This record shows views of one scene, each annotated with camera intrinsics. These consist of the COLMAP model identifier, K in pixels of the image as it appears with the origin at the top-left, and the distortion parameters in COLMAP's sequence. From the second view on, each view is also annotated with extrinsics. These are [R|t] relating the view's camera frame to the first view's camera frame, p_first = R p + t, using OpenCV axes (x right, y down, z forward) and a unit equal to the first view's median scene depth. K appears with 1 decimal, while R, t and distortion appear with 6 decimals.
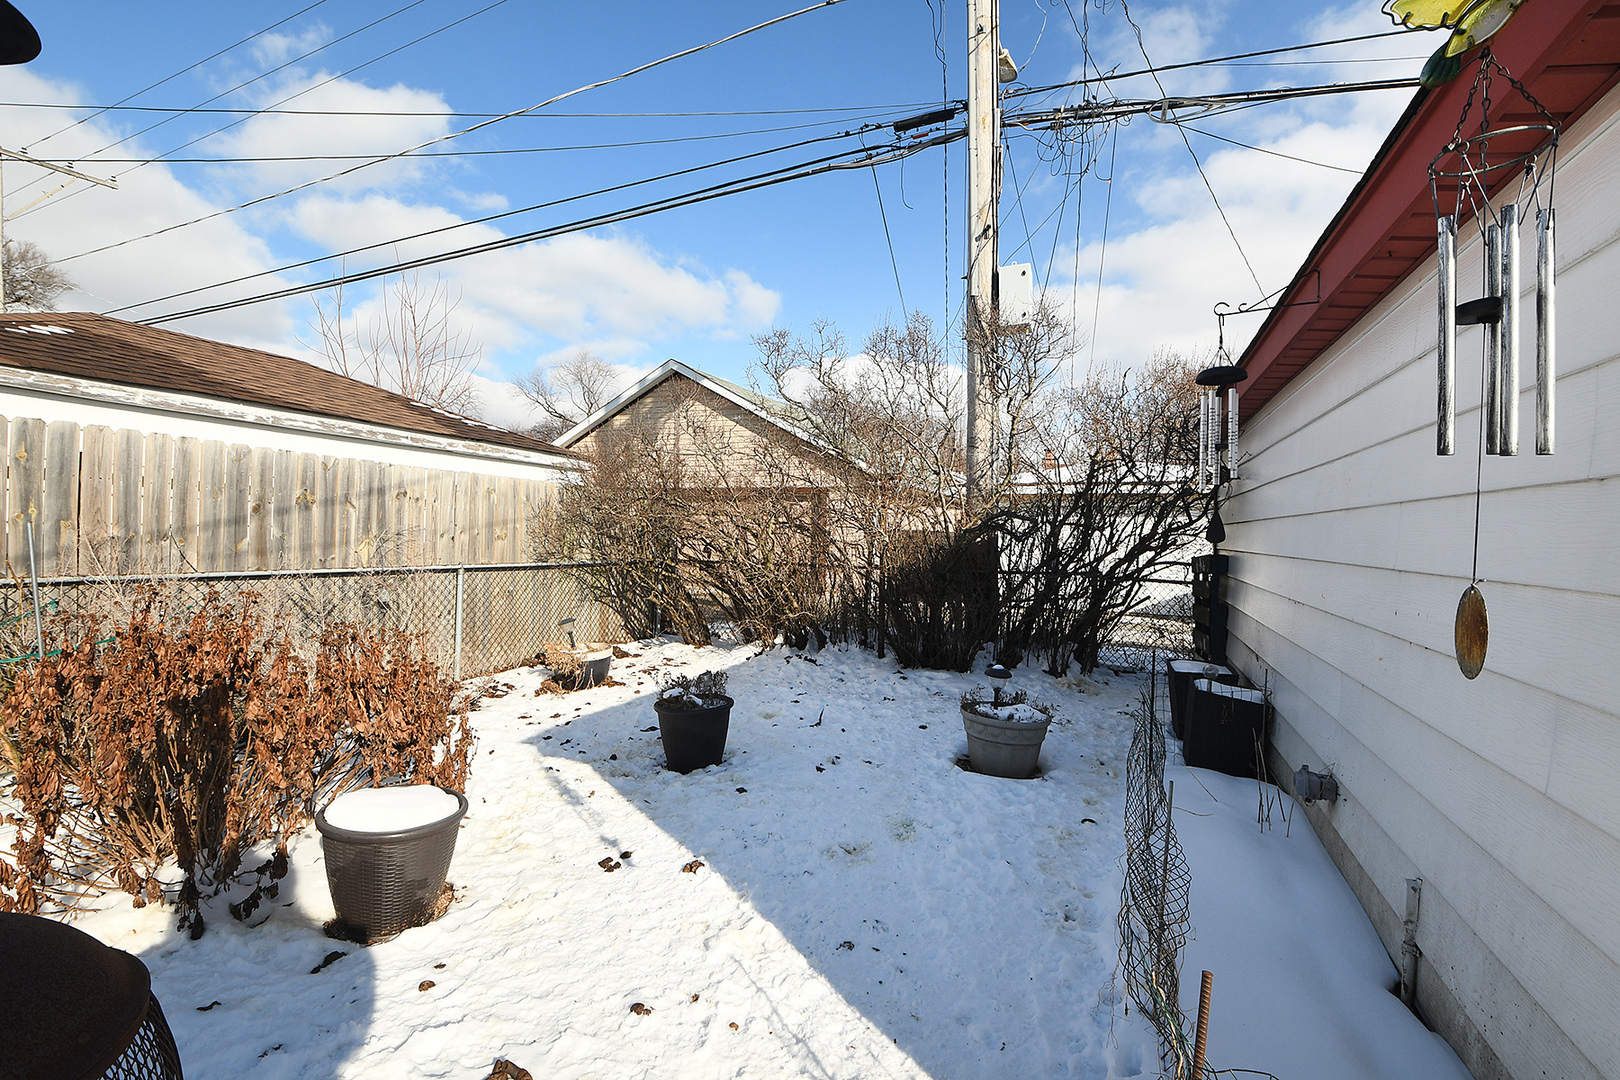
lens RADIAL K [[712.1, 0, 810.9], [0, 712.1, 537.7], [0, 0, 1]] dist [-0.002593, -0.013983]
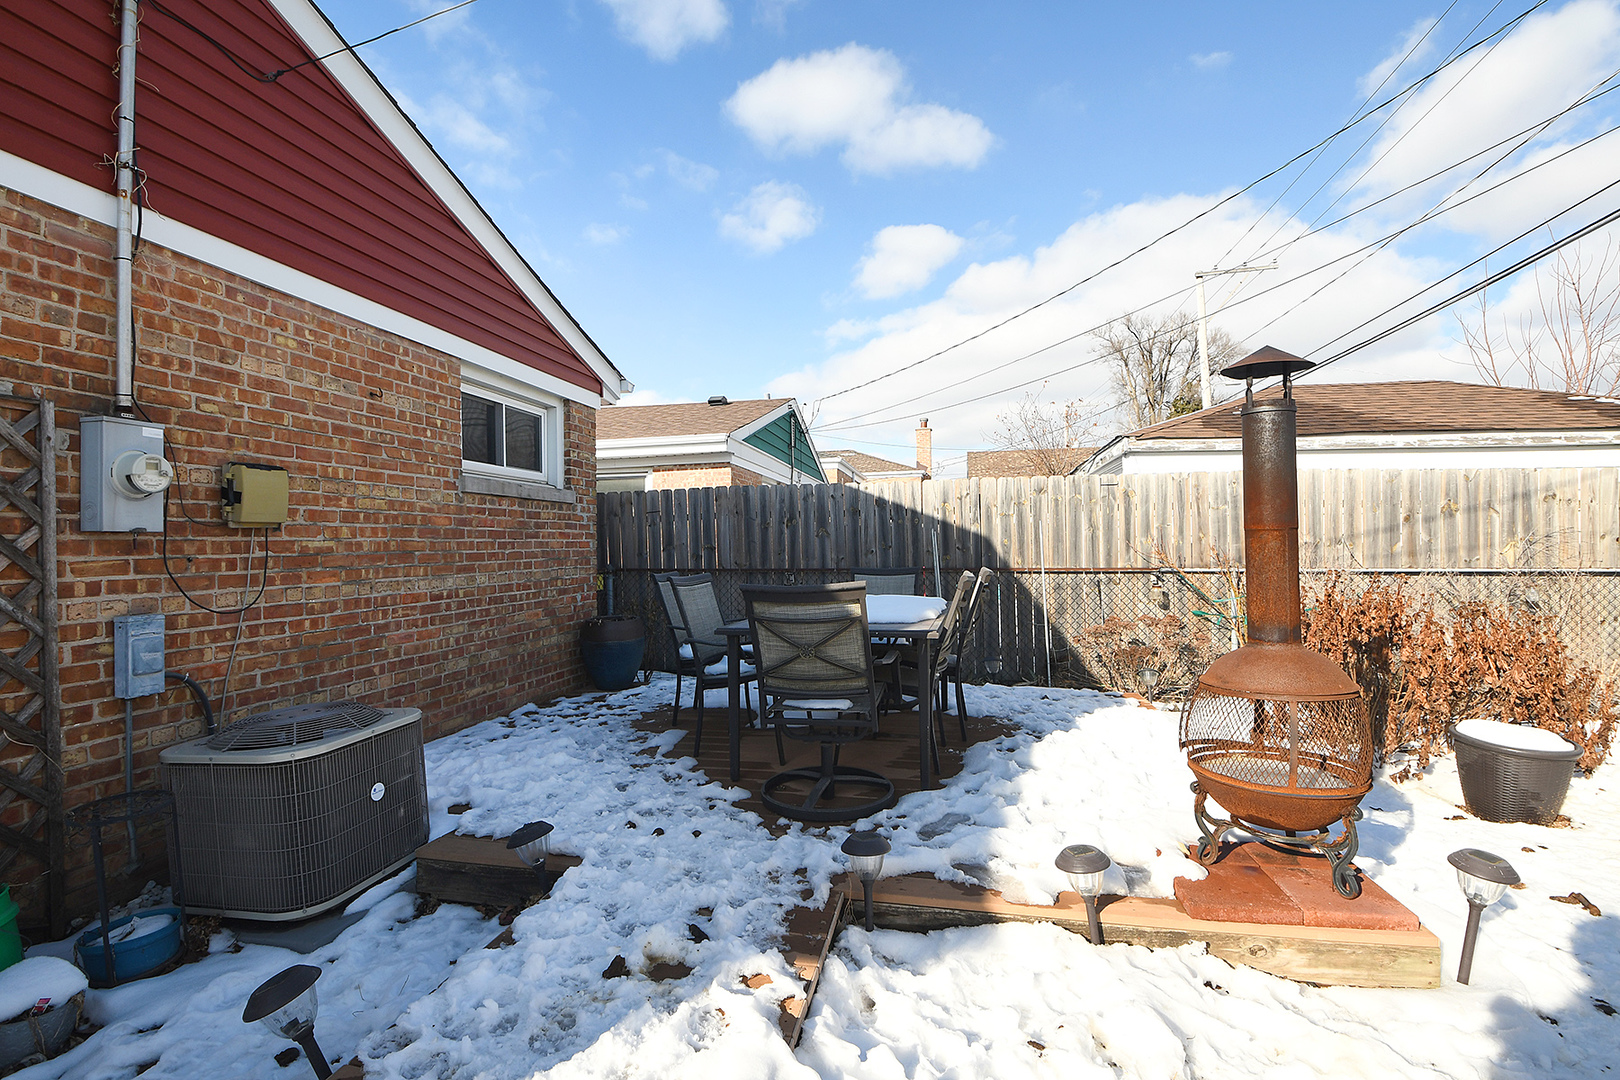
lens RADIAL K [[712.1, 0, 810.9], [0, 712.1, 537.7], [0, 0, 1]] dist [-0.002593, -0.013983]
pose [[0.197381, -0.031621, -0.979817, 0.201458], [0.009257, 0.999495, -0.030391, 0.018776], [0.980283, -0.003071, 0.197574, -0.245607]]
